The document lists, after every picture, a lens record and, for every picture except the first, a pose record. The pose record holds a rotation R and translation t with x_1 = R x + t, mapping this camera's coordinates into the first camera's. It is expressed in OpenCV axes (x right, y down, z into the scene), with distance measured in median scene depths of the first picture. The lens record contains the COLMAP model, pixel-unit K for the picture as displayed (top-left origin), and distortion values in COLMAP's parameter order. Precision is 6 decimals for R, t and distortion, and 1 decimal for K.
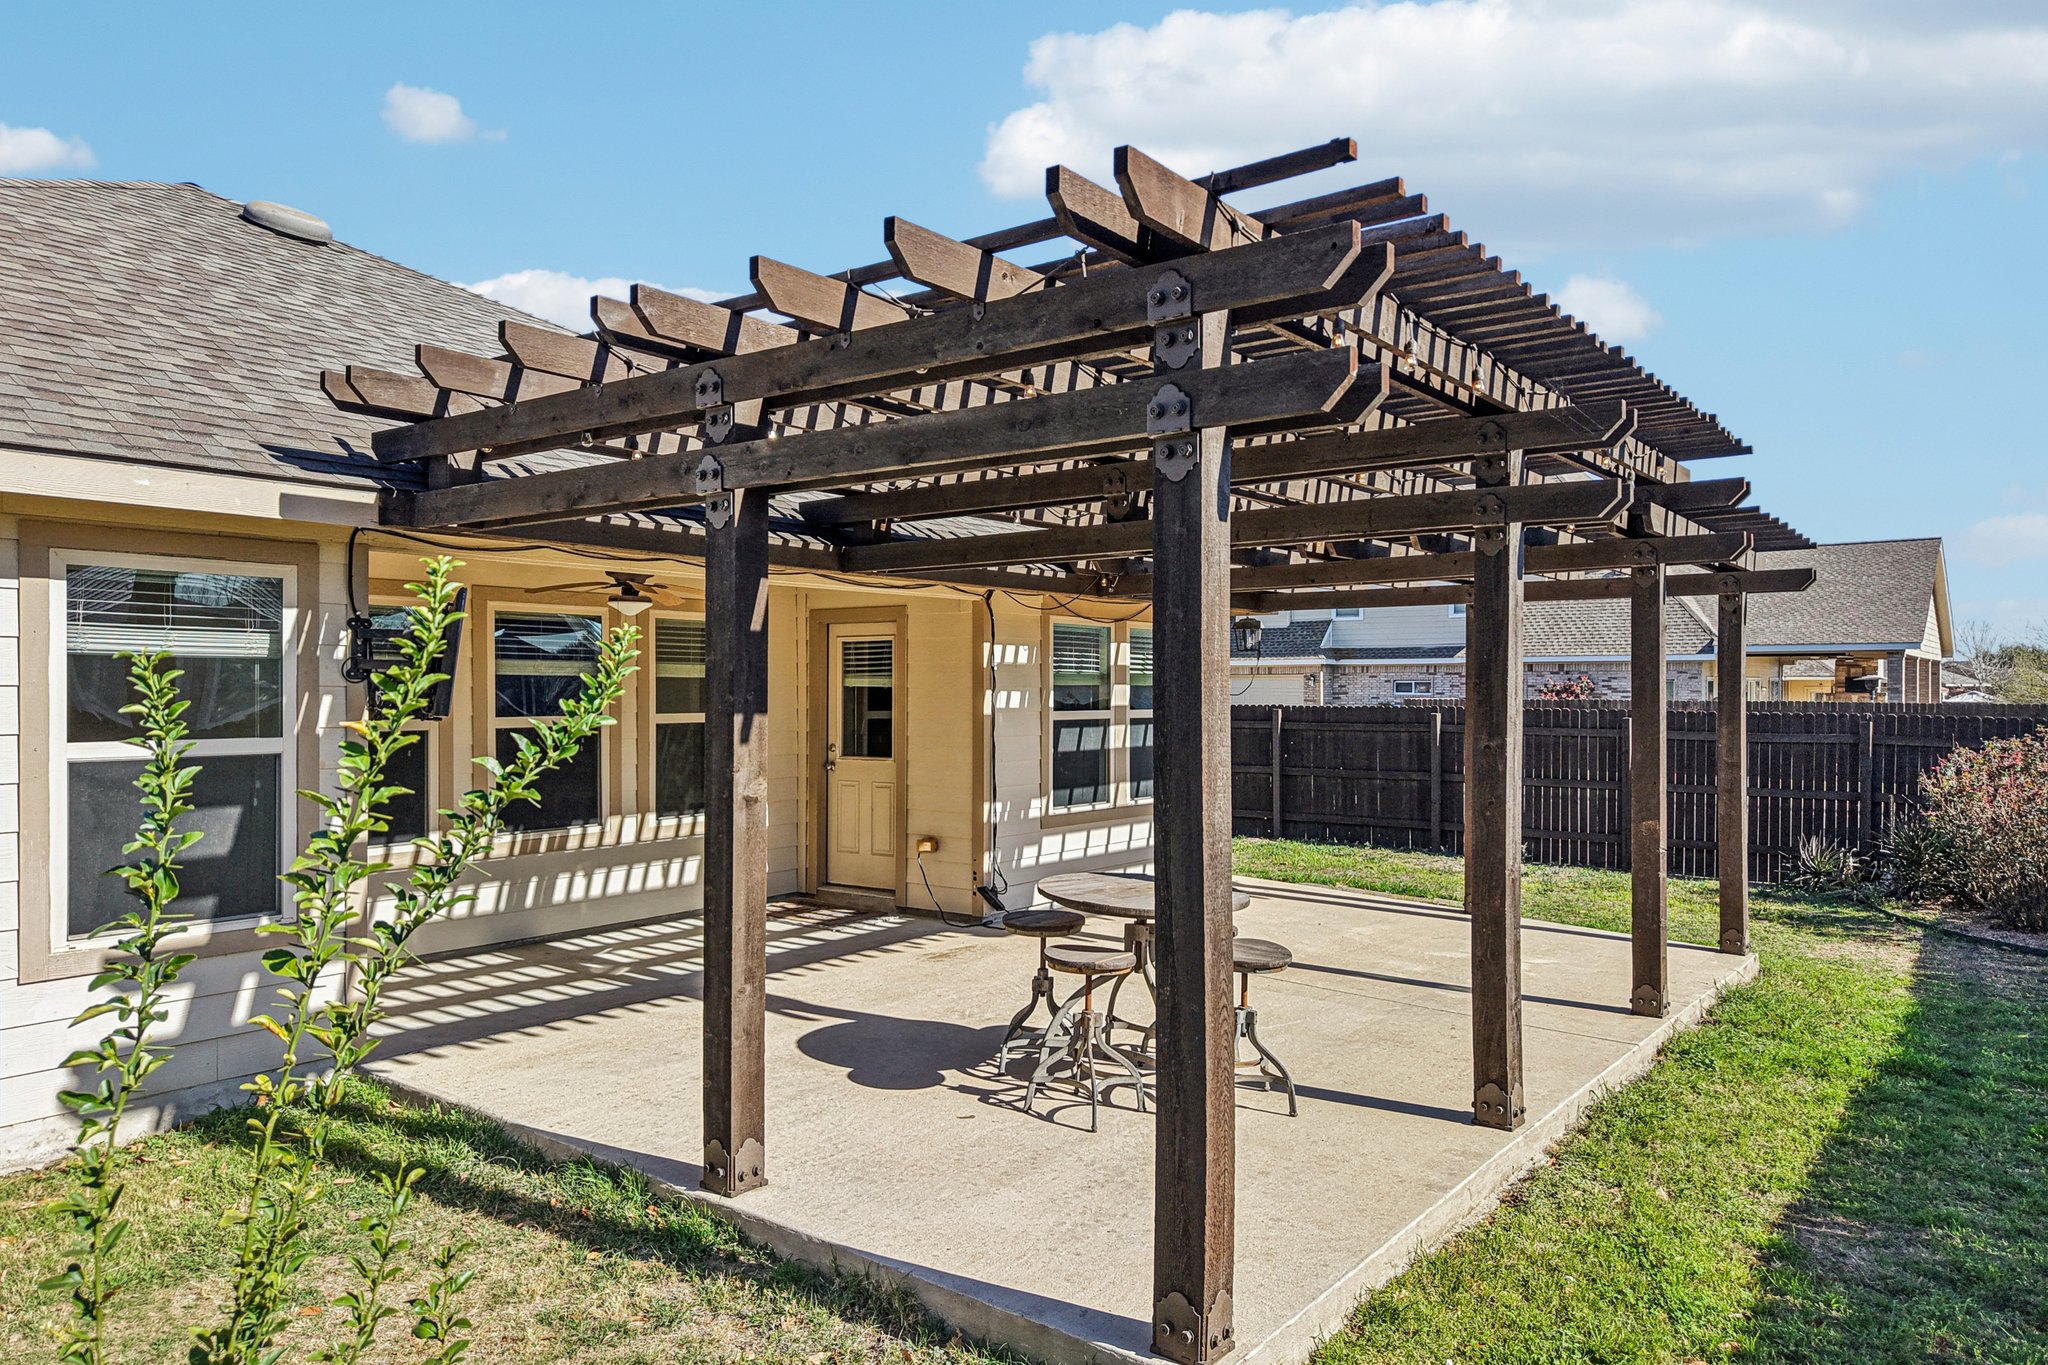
lens RADIAL K [[1363.3, 0, 1024.8], [0, 1363.3, 695.7], [0, 0, 1]] dist [0.076846, -0.091494]
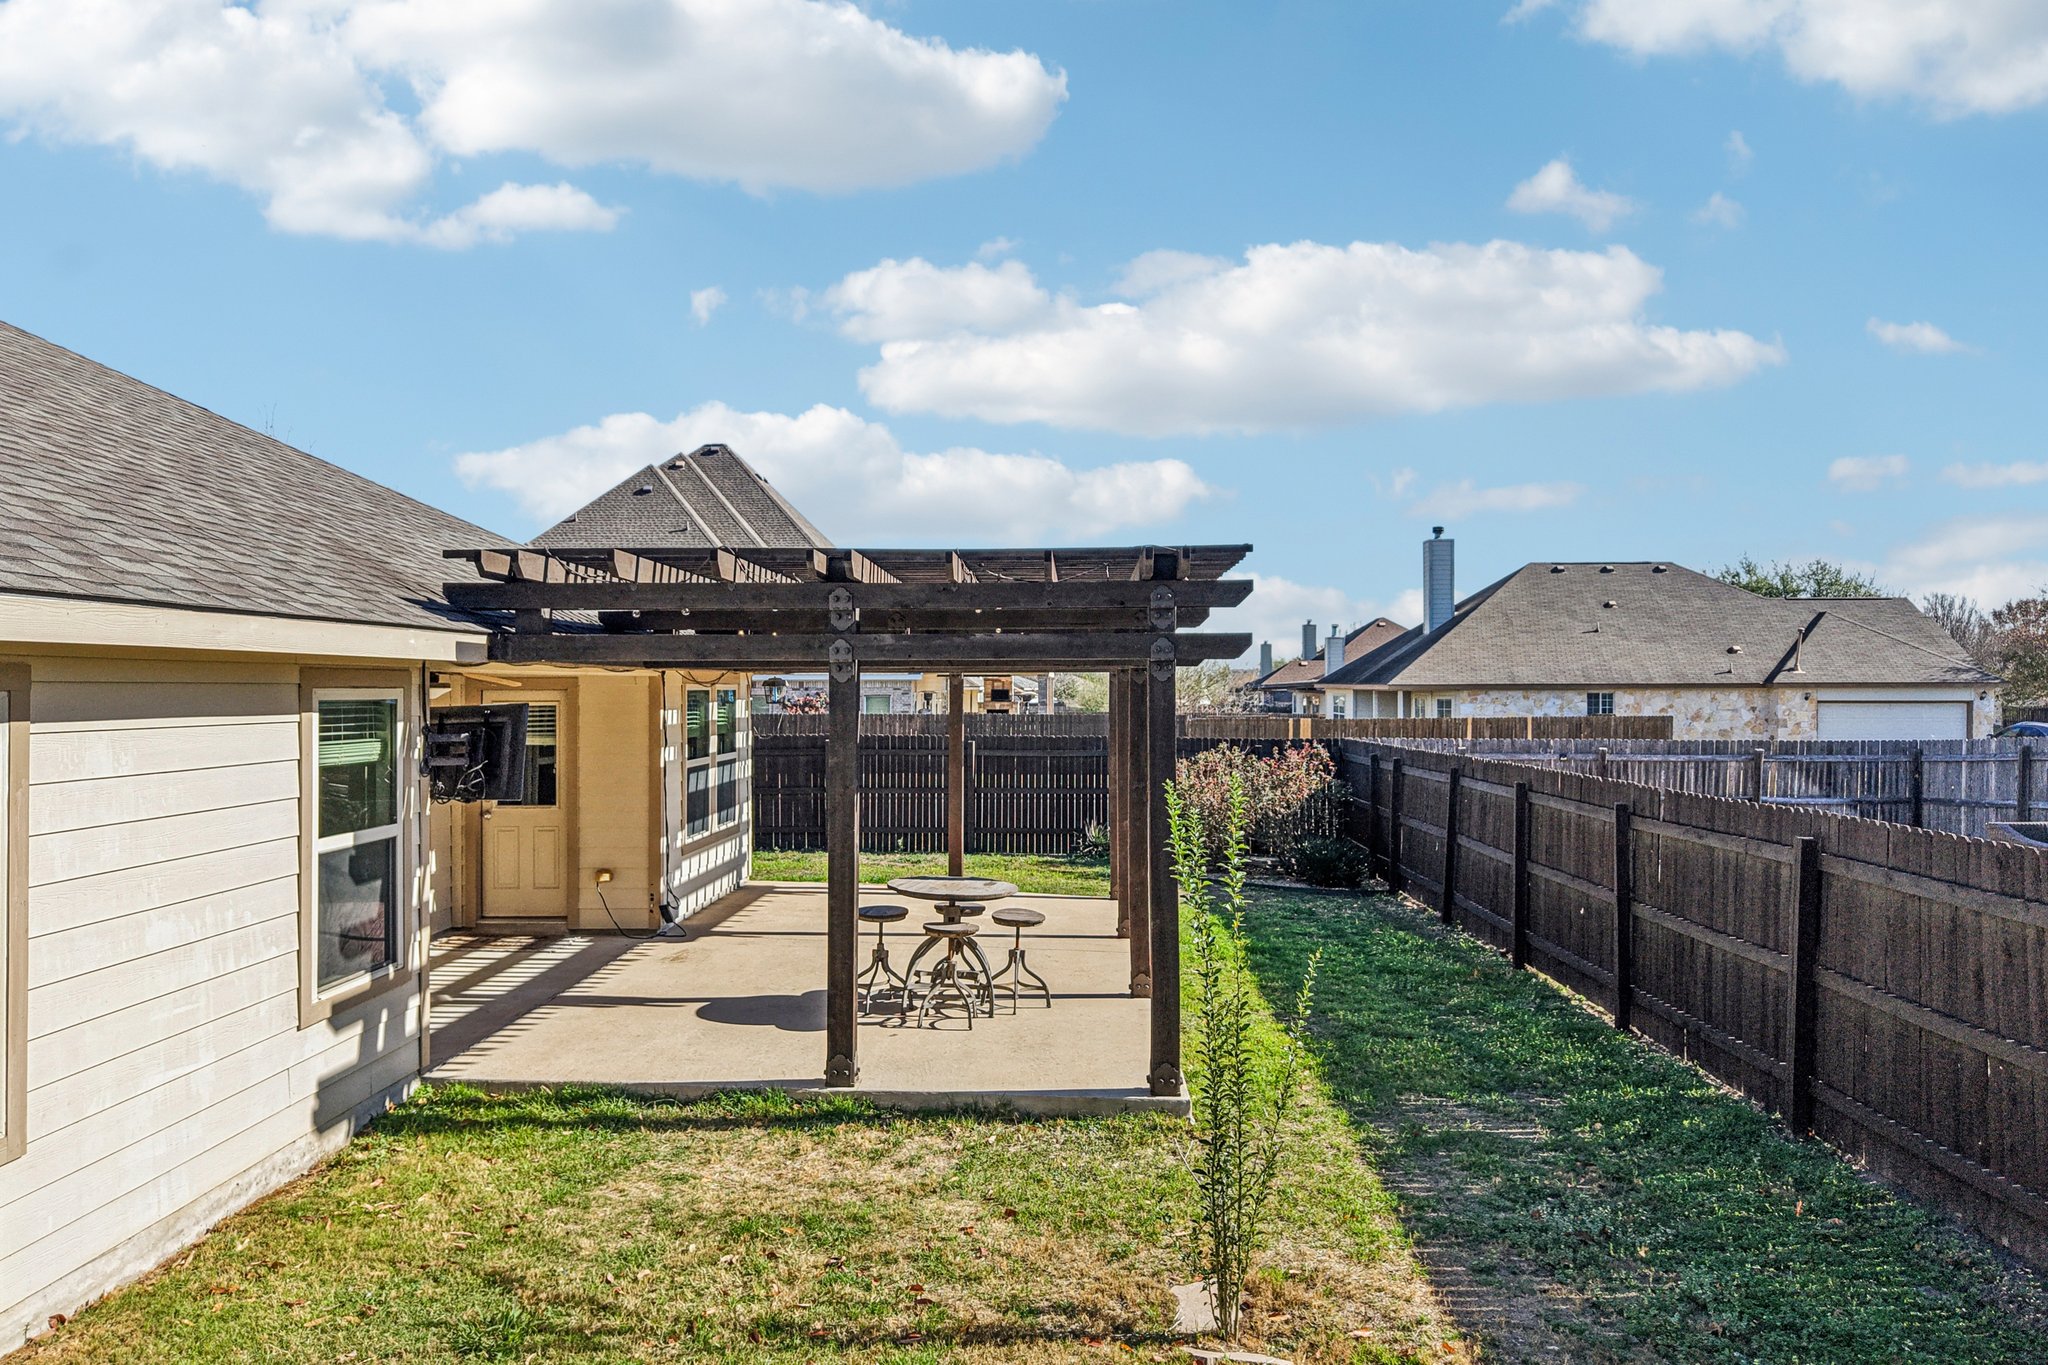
lens RADIAL K [[1385.0, 0, 1034.3], [0, 1385.0, 682.0], [0, 0, 1]] dist [0.011288, -0.010393]
pose [[0.817768, -0.000694, 0.575548, -0.461351], [0.005529, 0.999963, -0.006649, -0.051733], [-0.575522, 0.008619, 0.817741, -0.228354]]
